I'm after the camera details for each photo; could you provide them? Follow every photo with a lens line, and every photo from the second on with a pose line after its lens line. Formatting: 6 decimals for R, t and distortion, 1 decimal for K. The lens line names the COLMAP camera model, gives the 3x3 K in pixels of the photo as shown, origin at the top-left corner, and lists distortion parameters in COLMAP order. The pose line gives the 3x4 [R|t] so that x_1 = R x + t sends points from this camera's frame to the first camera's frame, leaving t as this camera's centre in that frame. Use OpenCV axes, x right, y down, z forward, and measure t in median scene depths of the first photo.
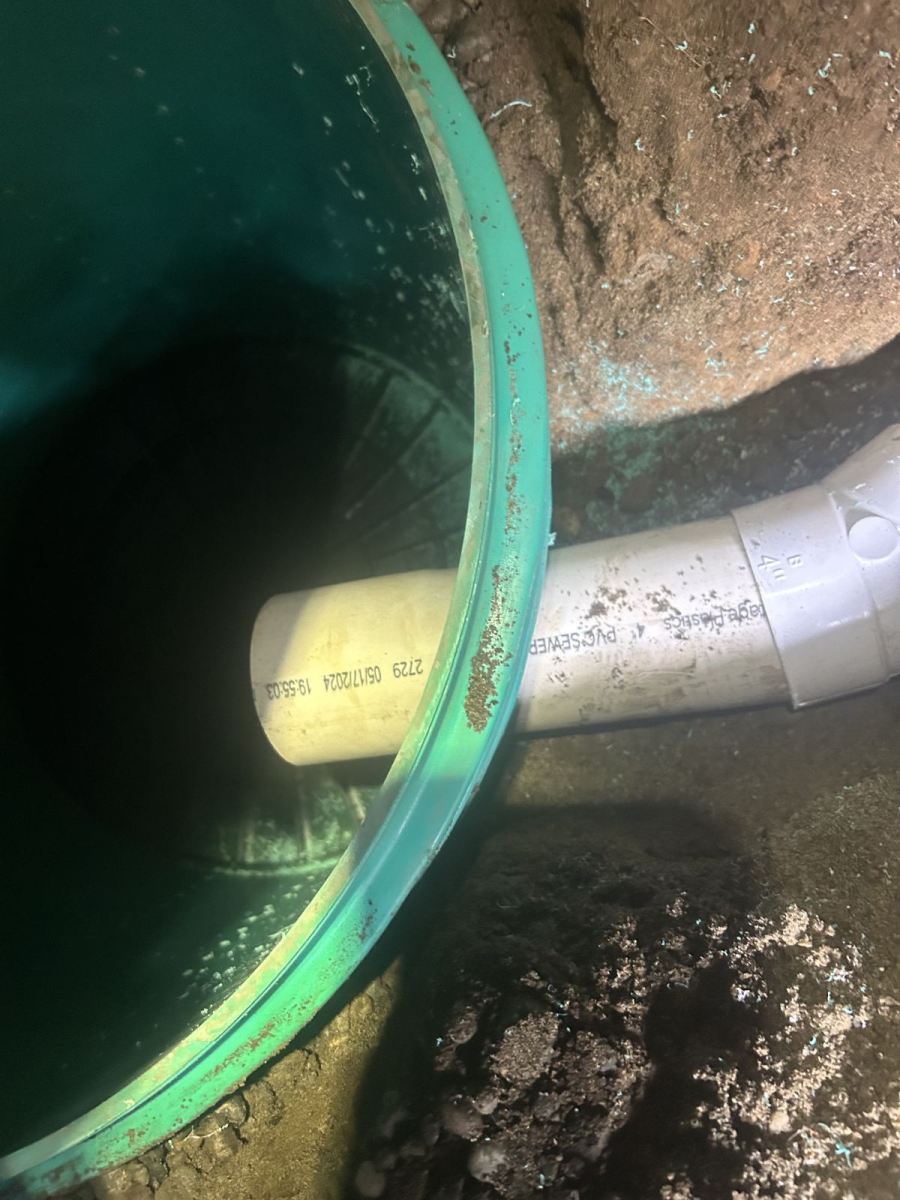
lens RADIAL K [[915.8, 0, 450.0], [0, 915.8, 600.0], [0, 0, 1]] dist [-0.001563, 0.001387]
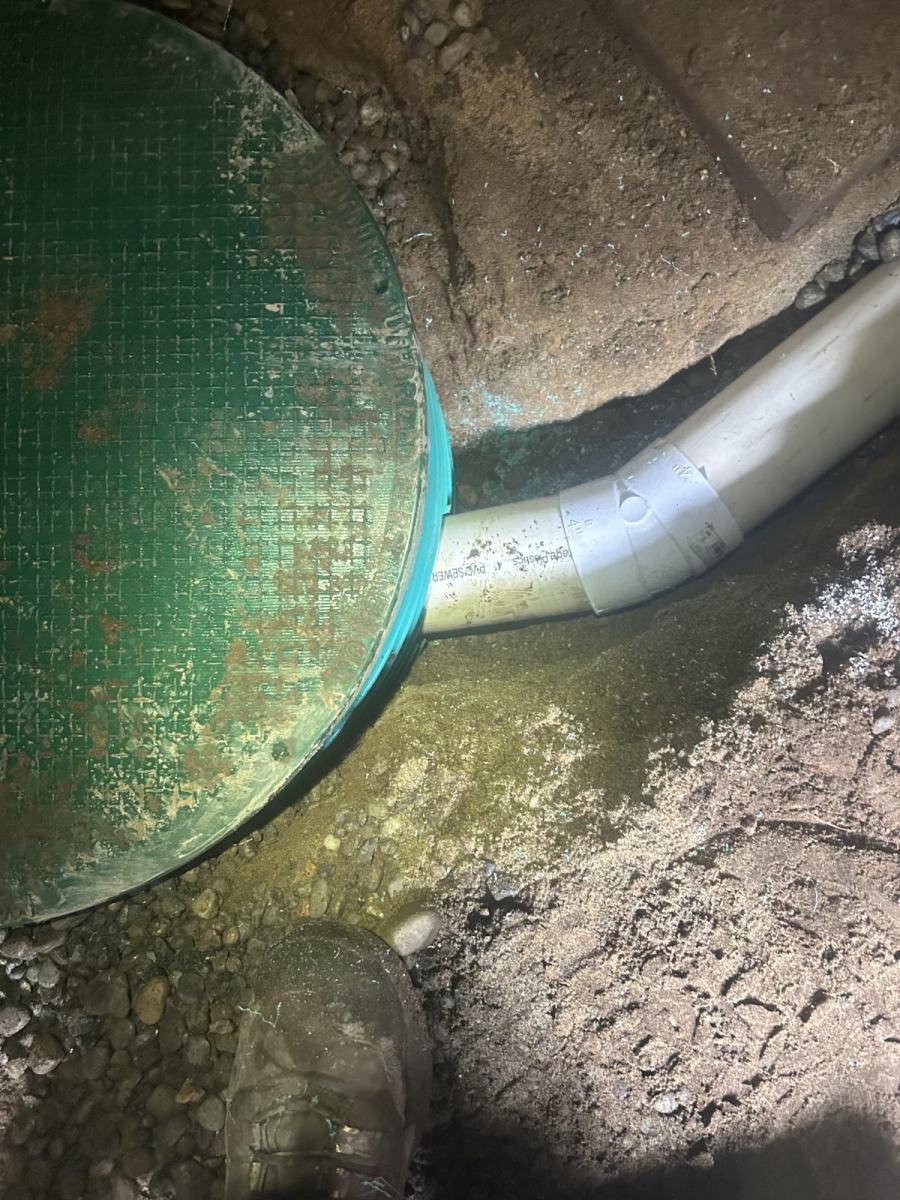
lens RADIAL K [[902.0, 0, 454.6], [0, 902.0, 591.6], [0, 0, 1]] dist [0.056289, -0.002170]
pose [[0.999290, -0.002279, 0.037612, 0.071525], [0.000769, 0.999194, 0.040129, 0.015448], [-0.037673, -0.040072, 0.998486, -0.630446]]
